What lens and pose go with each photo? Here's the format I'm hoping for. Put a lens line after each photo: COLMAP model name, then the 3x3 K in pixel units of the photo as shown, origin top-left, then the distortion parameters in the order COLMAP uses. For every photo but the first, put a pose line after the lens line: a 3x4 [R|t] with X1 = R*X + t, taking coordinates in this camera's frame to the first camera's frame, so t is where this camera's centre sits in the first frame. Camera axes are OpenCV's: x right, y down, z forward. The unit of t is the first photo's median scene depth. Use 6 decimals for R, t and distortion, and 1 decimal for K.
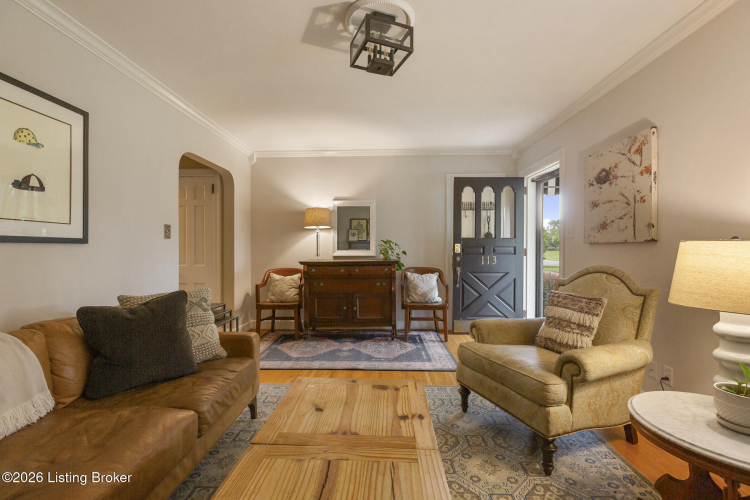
lens RADIAL K [[334.9, 0, 373.2], [0, 334.9, 251.8], [0, 0, 1]] dist [-0.000579, -0.000008]
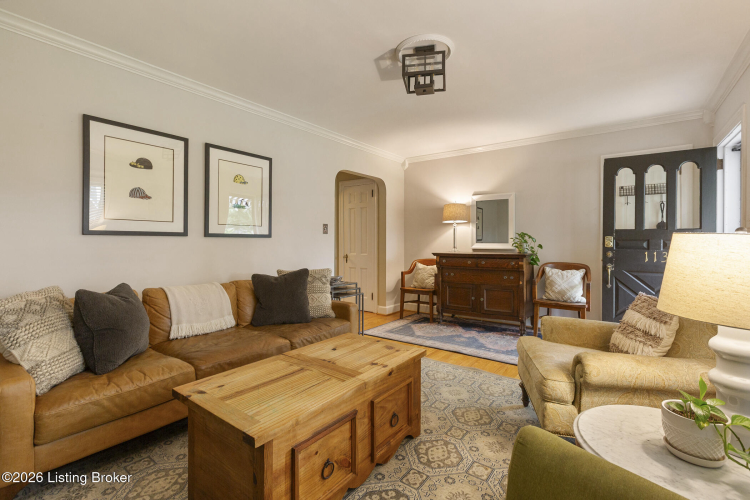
lens RADIAL K [[333.9, 0, 373.6], [0, 333.9, 245.3], [0, 0, 1]] dist [0.000449, 0.000360]
pose [[0.830127, 0.010541, -0.557475, 0.232241], [-0.009399, 0.999944, 0.004912, -0.000301], [0.557495, 0.001162, 0.830179, -0.039352]]
